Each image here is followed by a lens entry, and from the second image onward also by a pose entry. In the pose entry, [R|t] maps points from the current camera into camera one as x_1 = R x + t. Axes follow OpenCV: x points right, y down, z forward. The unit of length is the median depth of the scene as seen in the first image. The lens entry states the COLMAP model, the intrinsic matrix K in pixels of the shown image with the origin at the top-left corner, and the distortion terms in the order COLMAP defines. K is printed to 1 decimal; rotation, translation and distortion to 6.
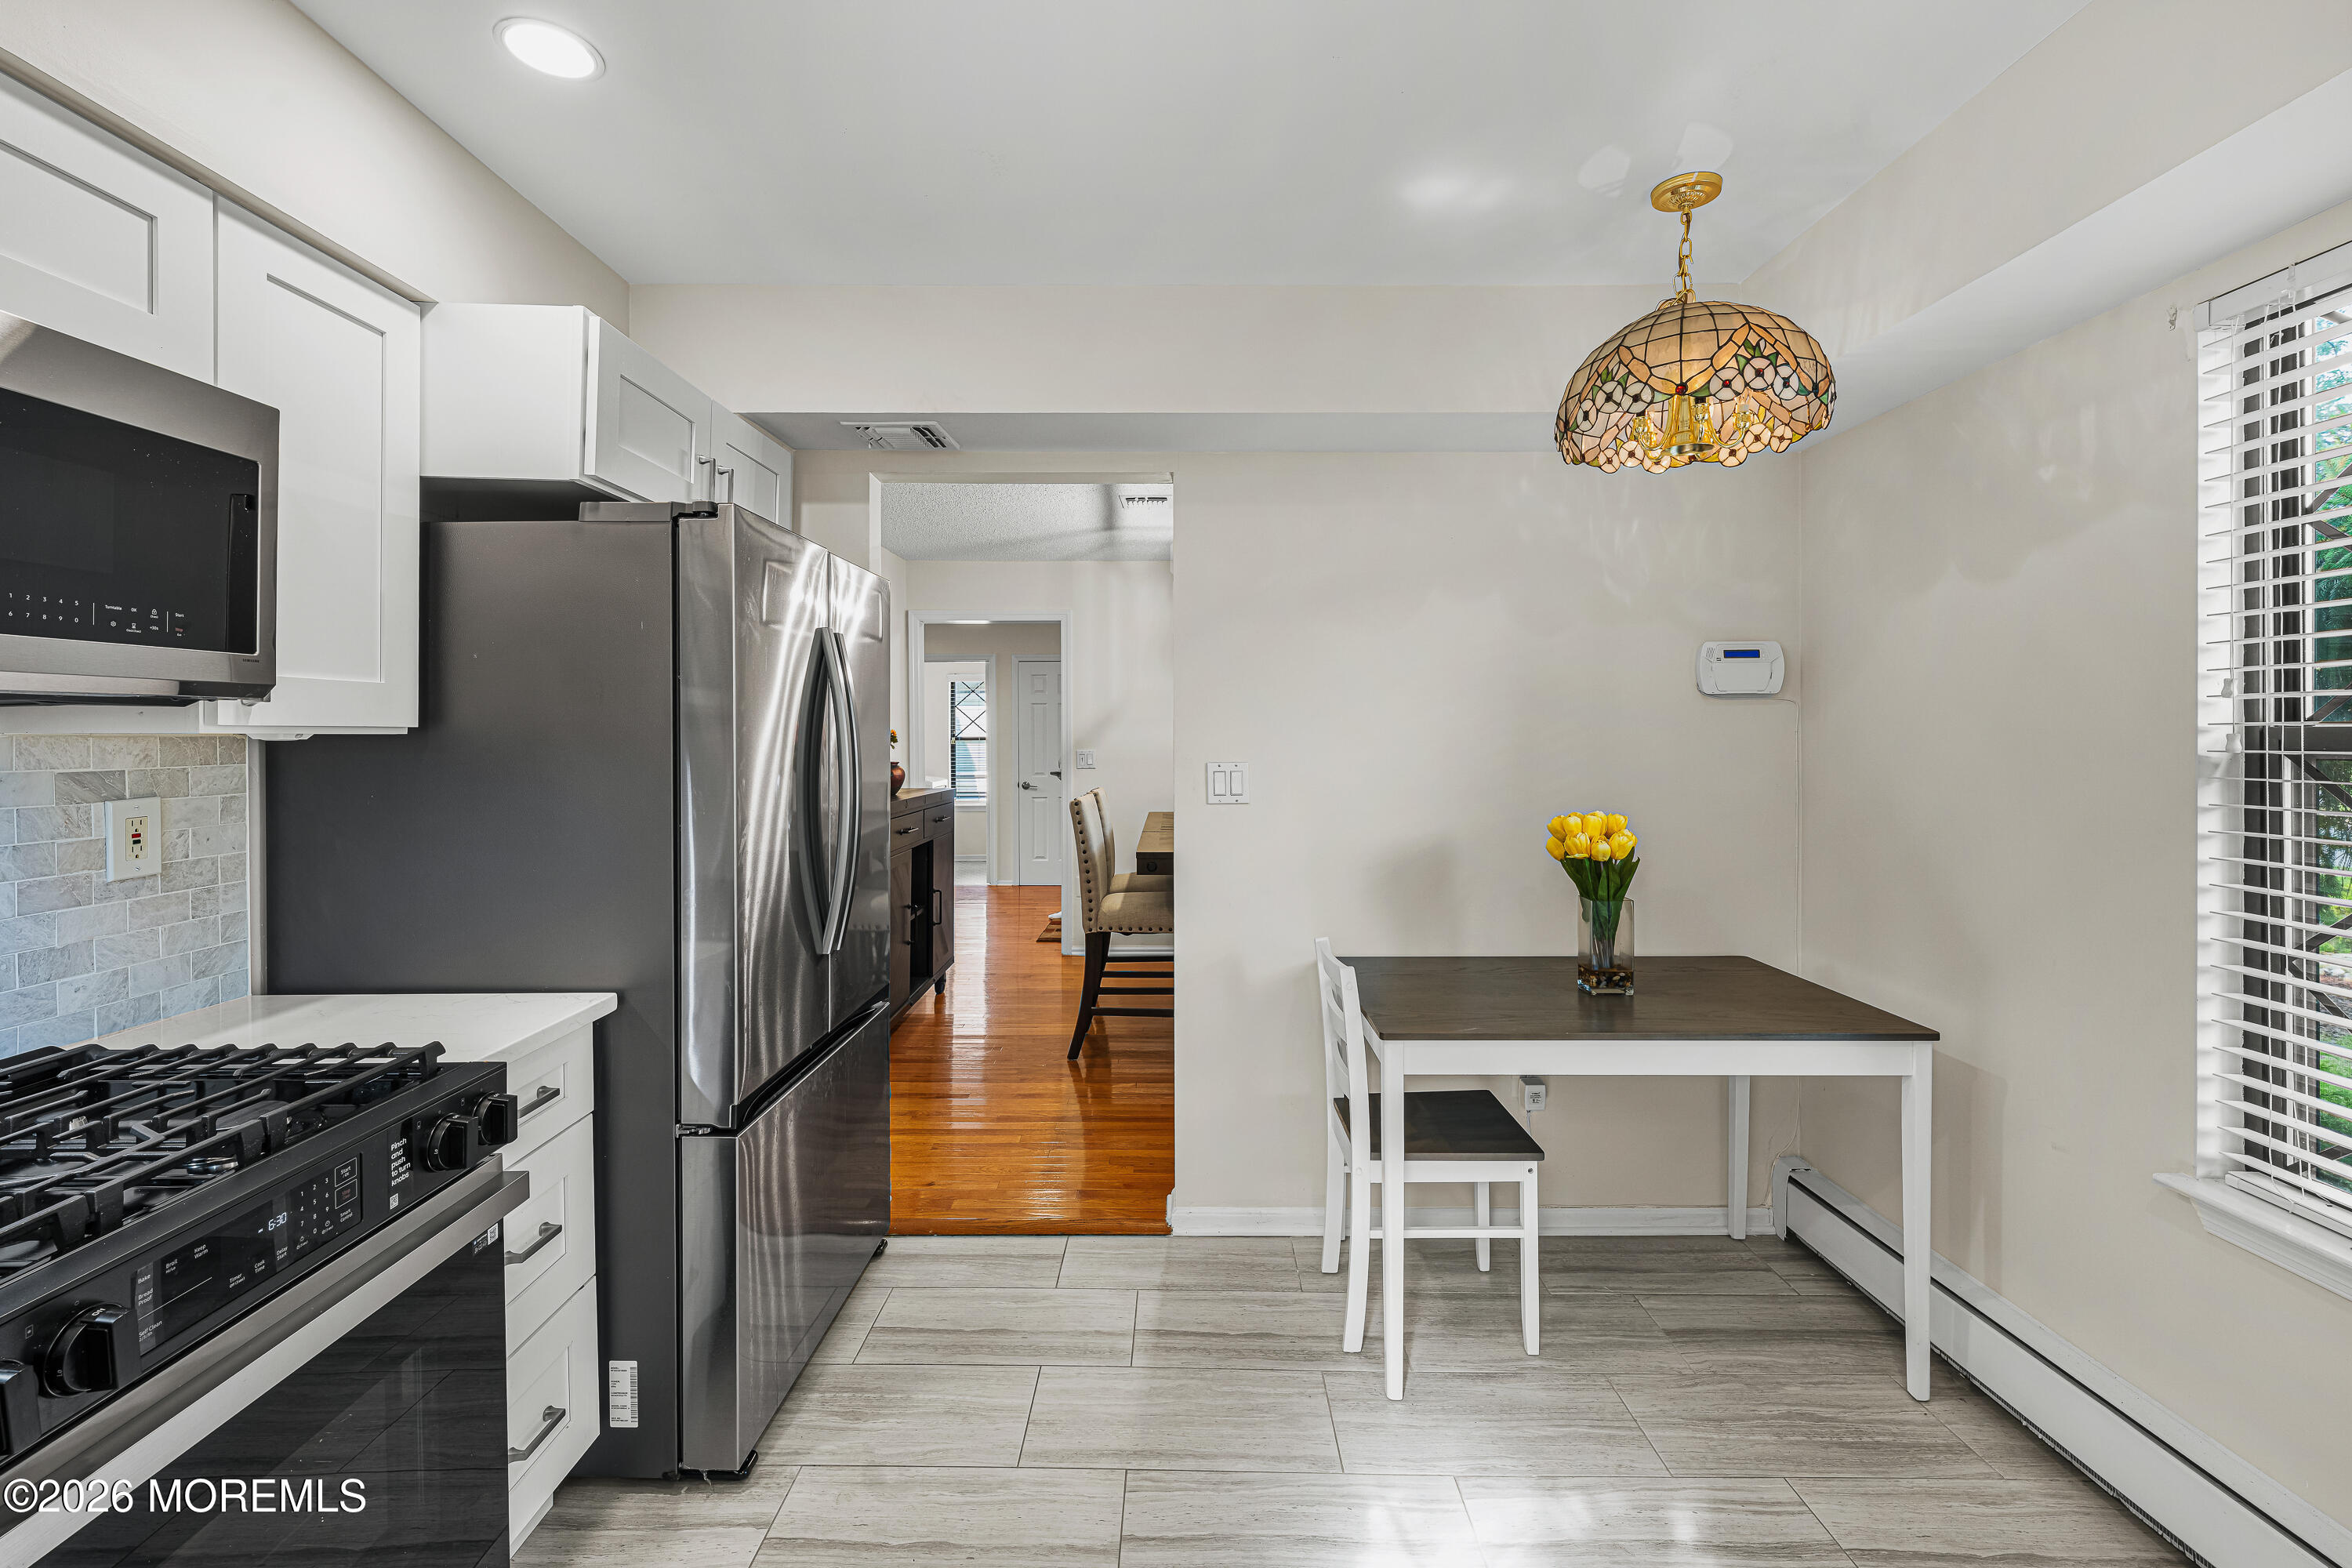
lens RADIAL K [[1011.0, 0, 1181.2], [0, 1011.0, 732.6], [0, 0, 1]] dist [0.001611, 0.000226]
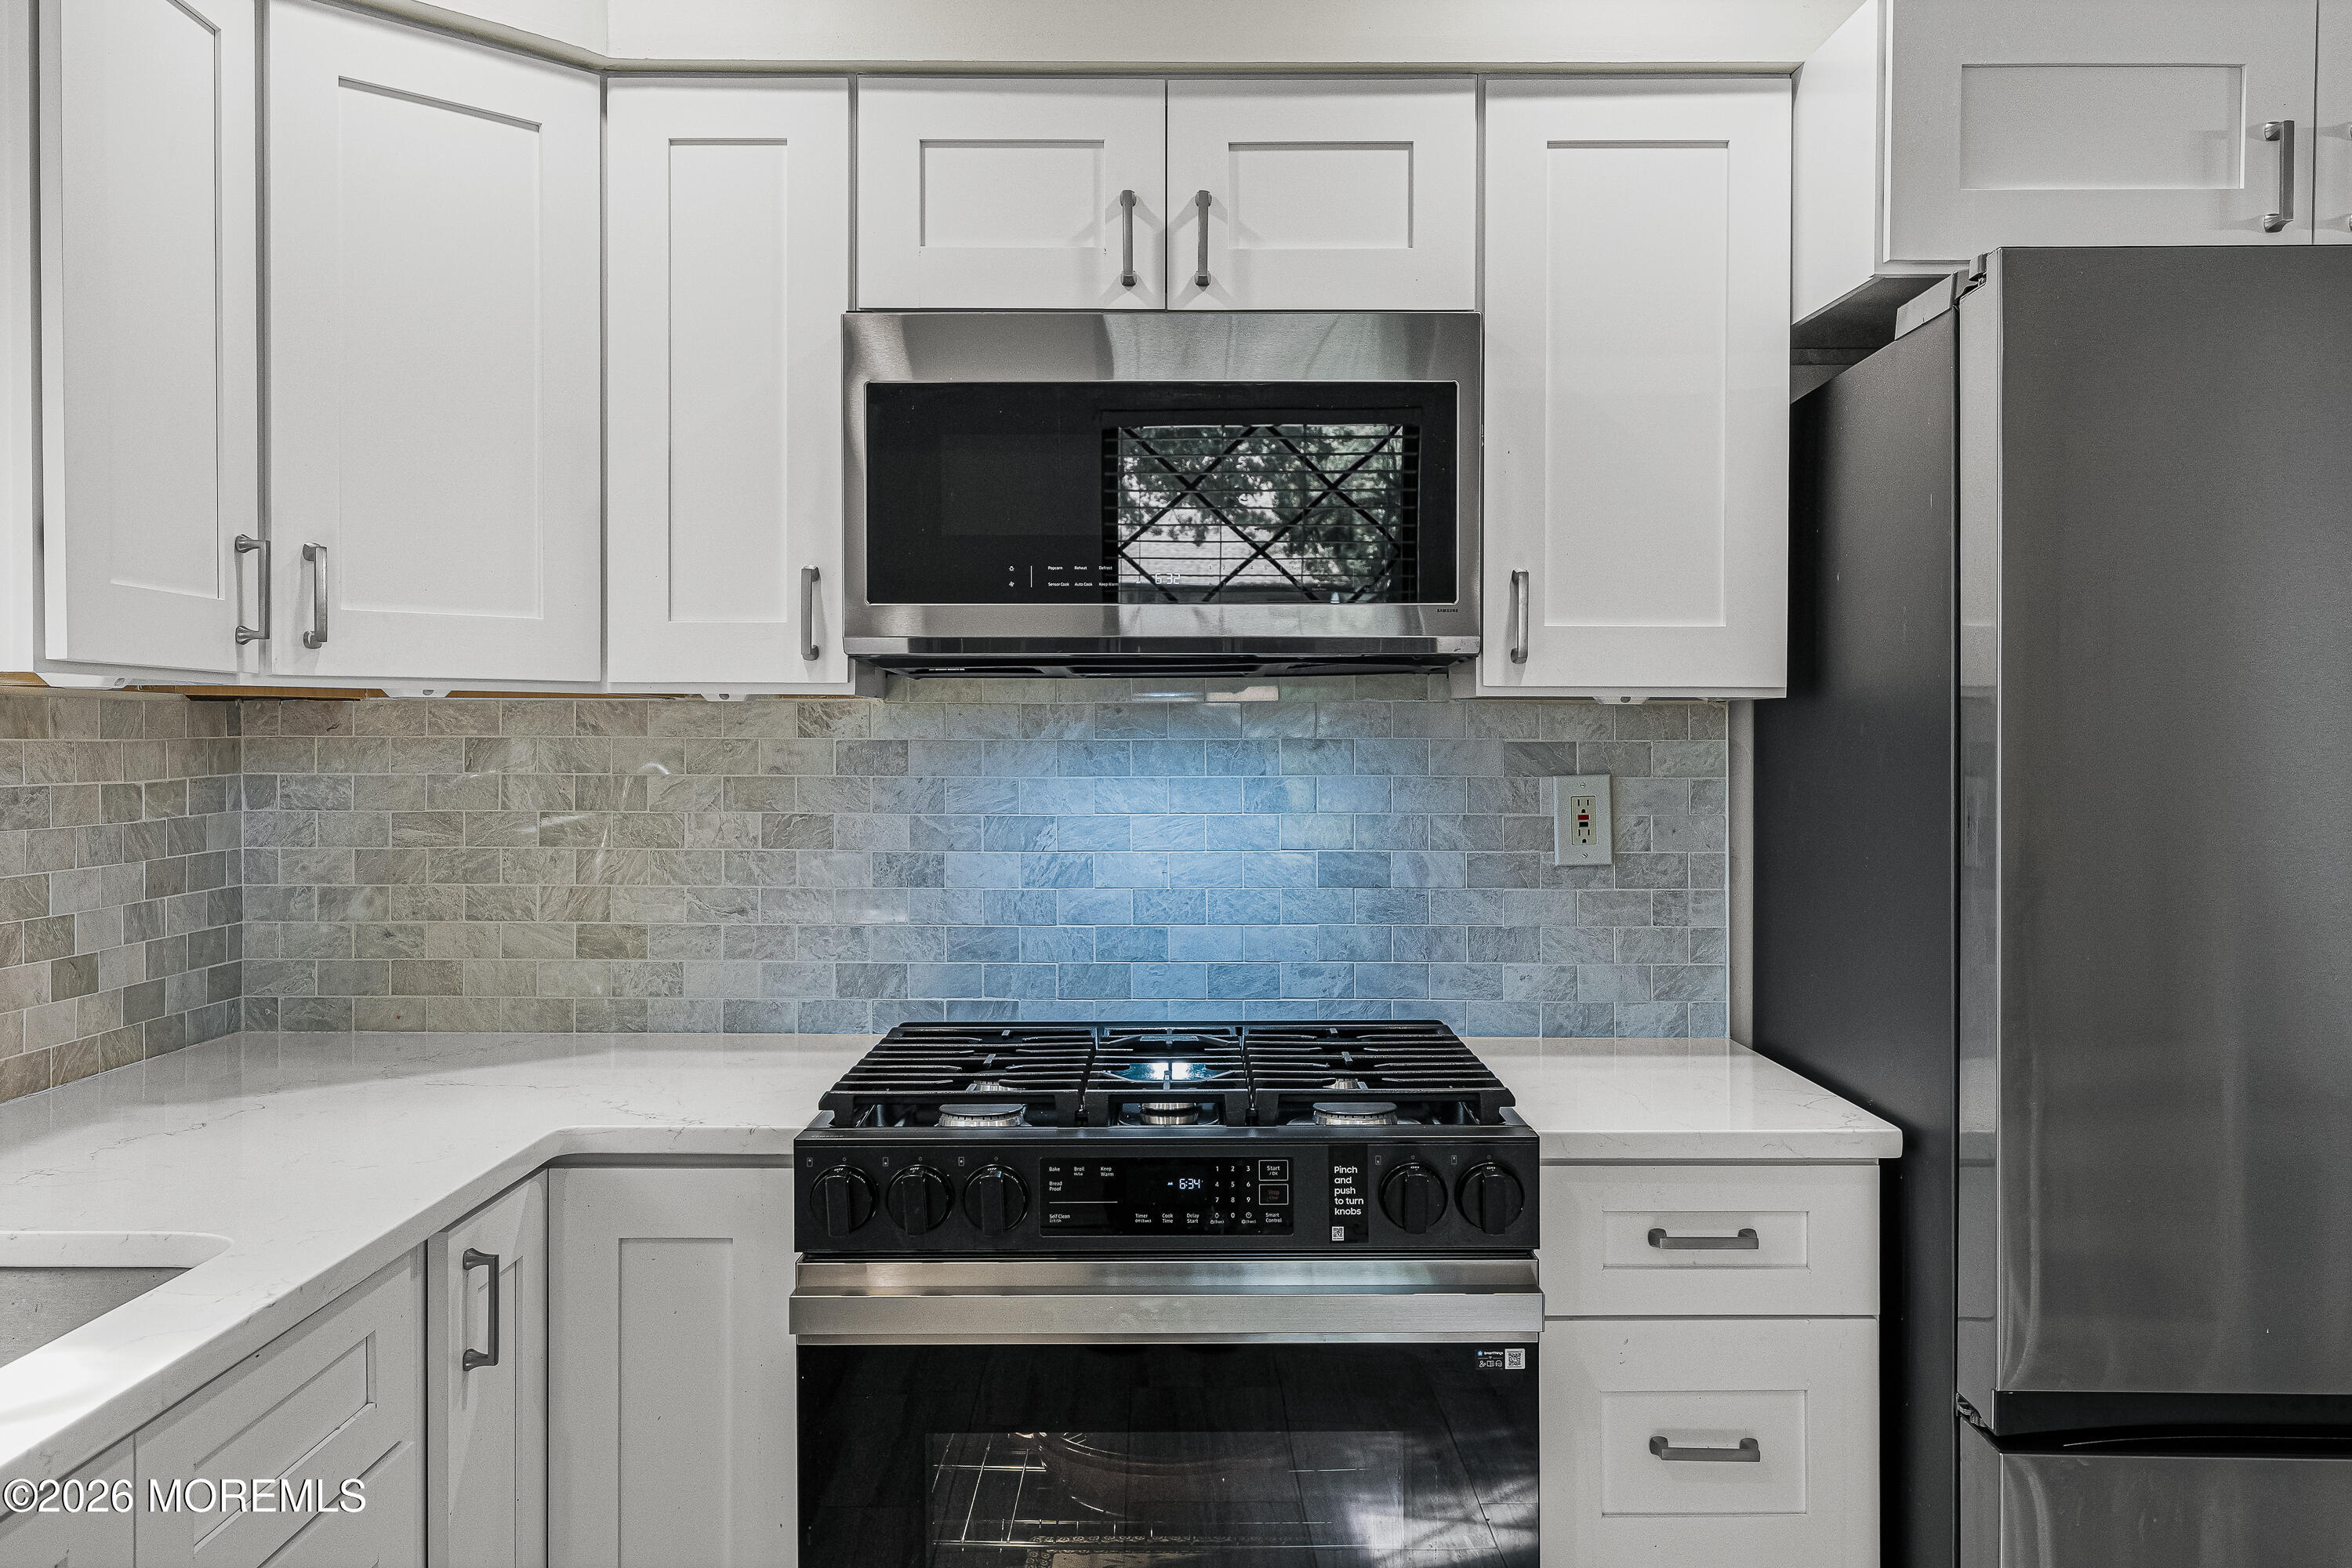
lens RADIAL K [[1954.7, 0, 1164.3], [0, 1954.7, 720.8], [0, 0, 1]] dist [0.002745, -0.002078]
pose [[-0.003495, -0.007562, -0.999965, 0.585853], [-0.002676, 0.999968, -0.007552, 0.028612], [0.999990, 0.002649, -0.003515, 0.572993]]
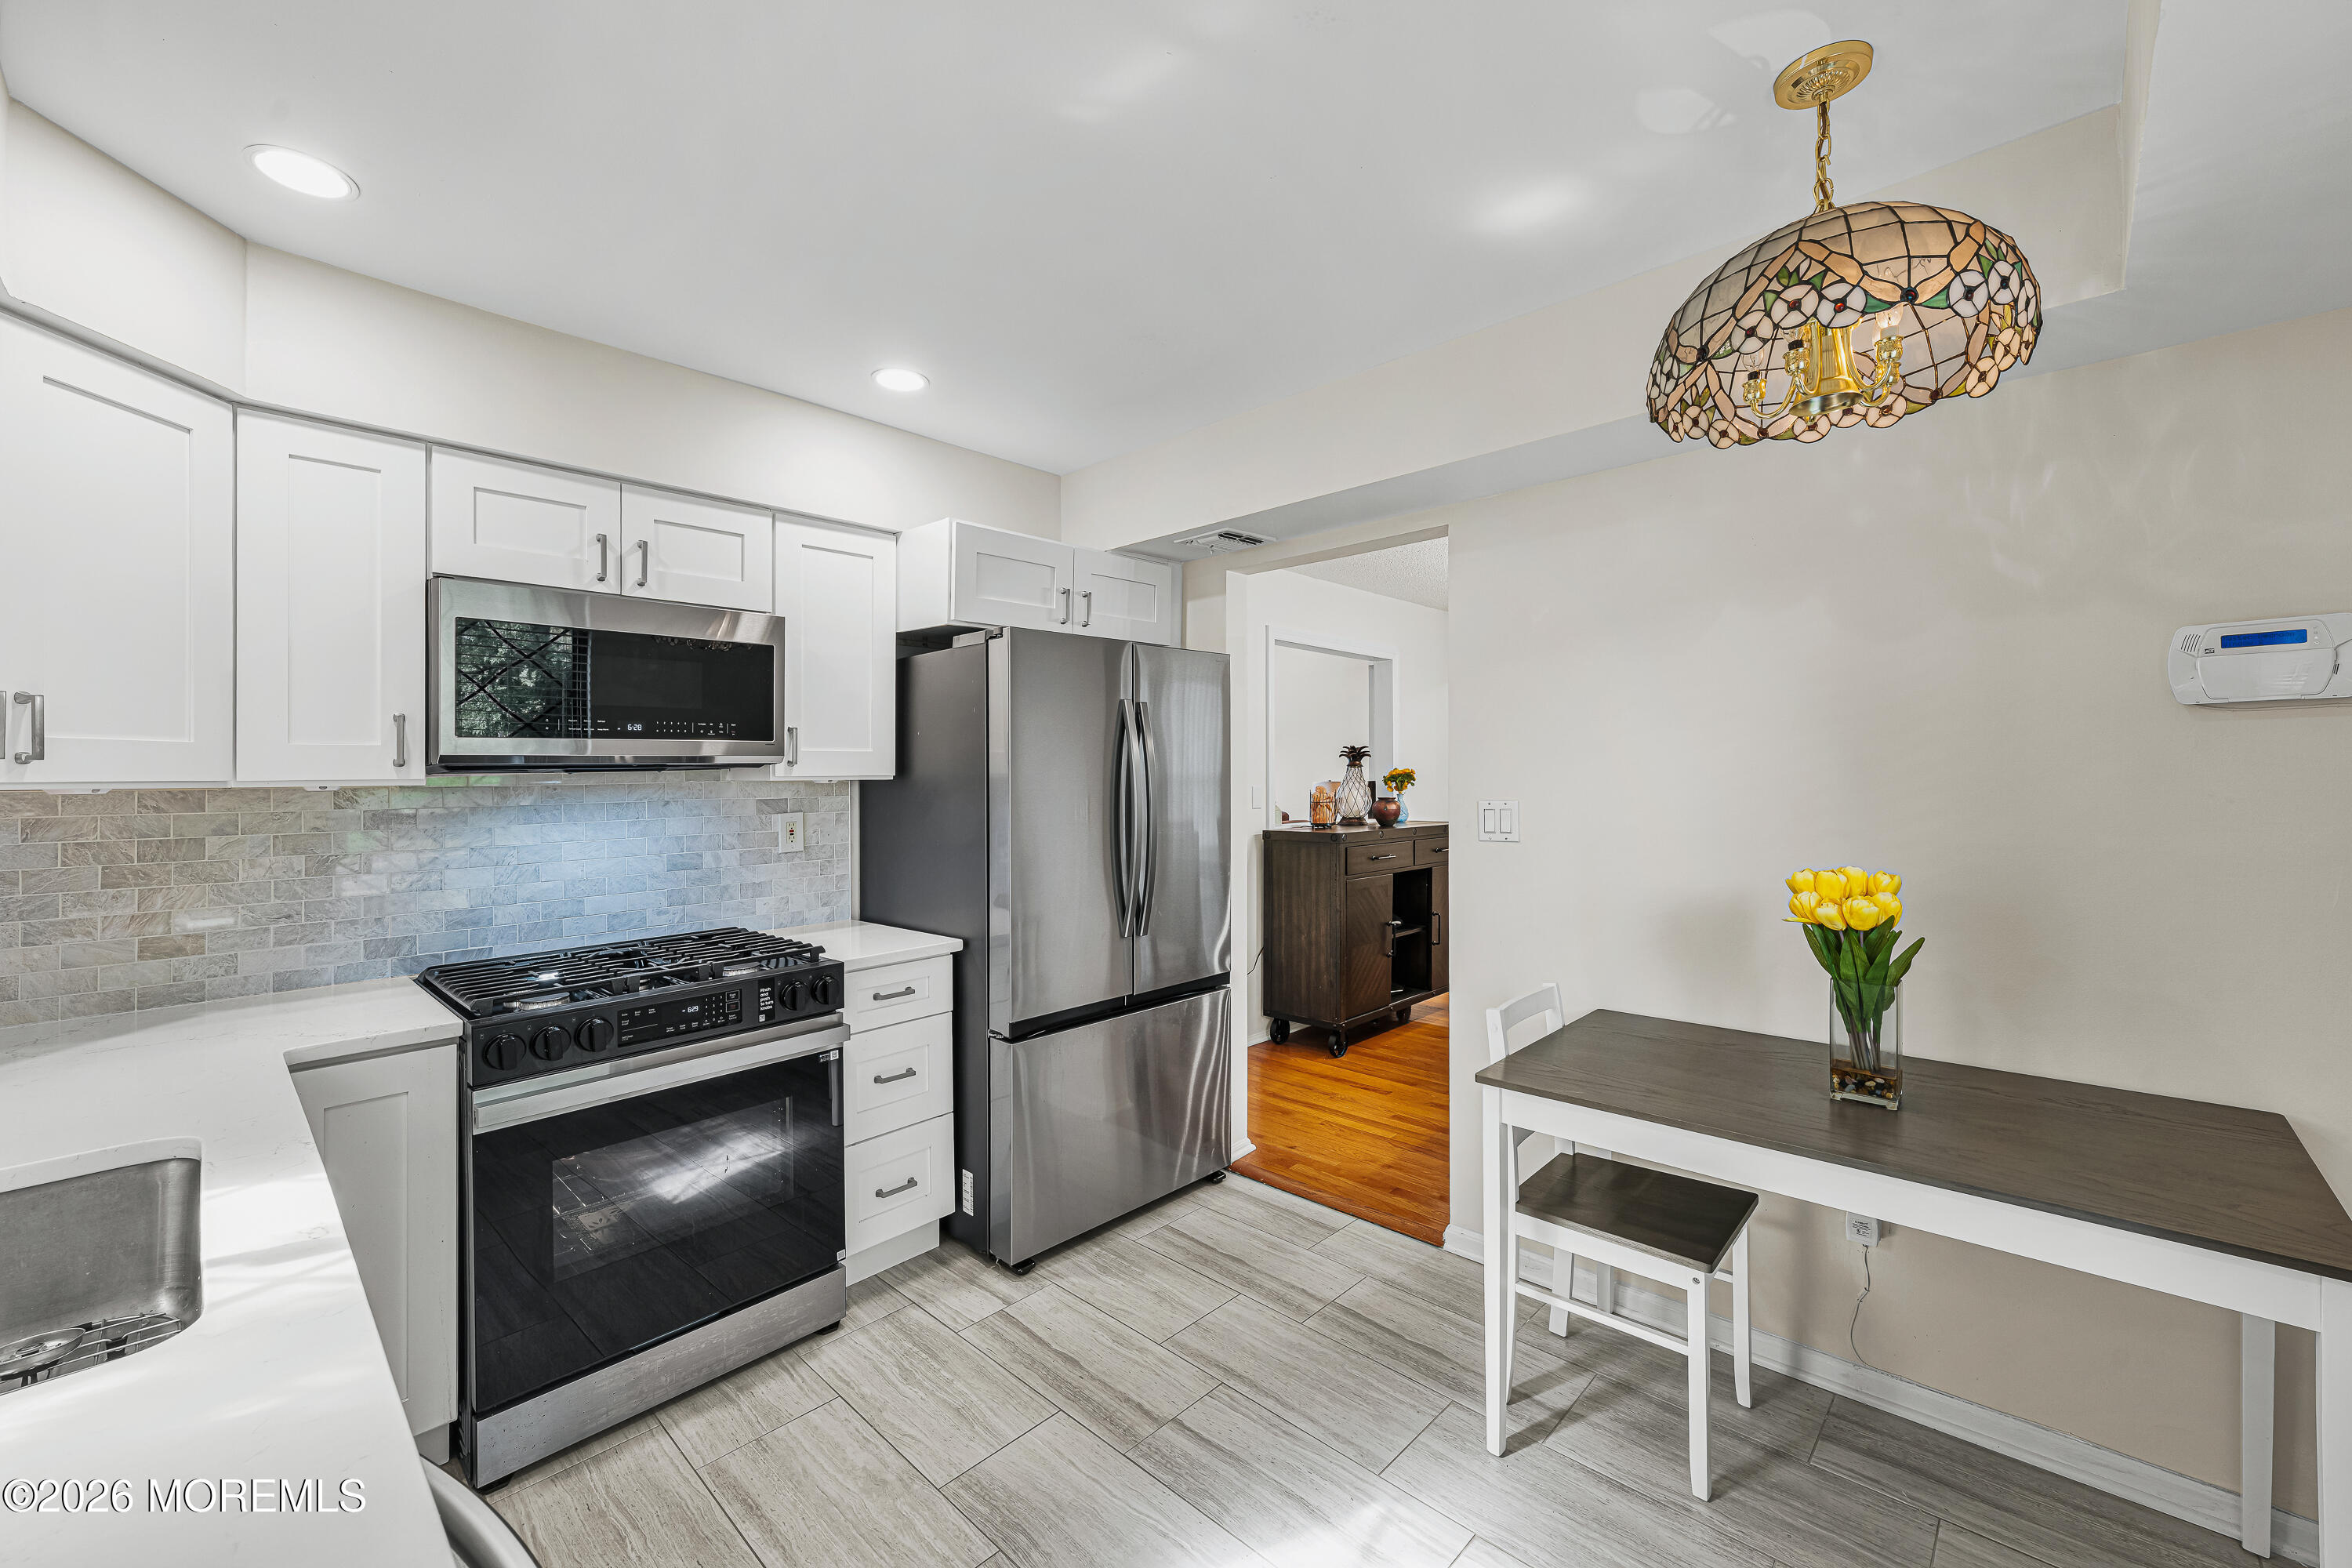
lens RADIAL K [[937.9, 0, 1175.3], [0, 937.9, 763.0], [0, 0, 1]] dist [0.000410, 0.000188]
pose [[0.728223, -0.017524, -0.685116, 0.713002], [0.012450, 0.999846, -0.012341, -0.000656], [0.685227, 0.000457, 0.728330, 0.147895]]
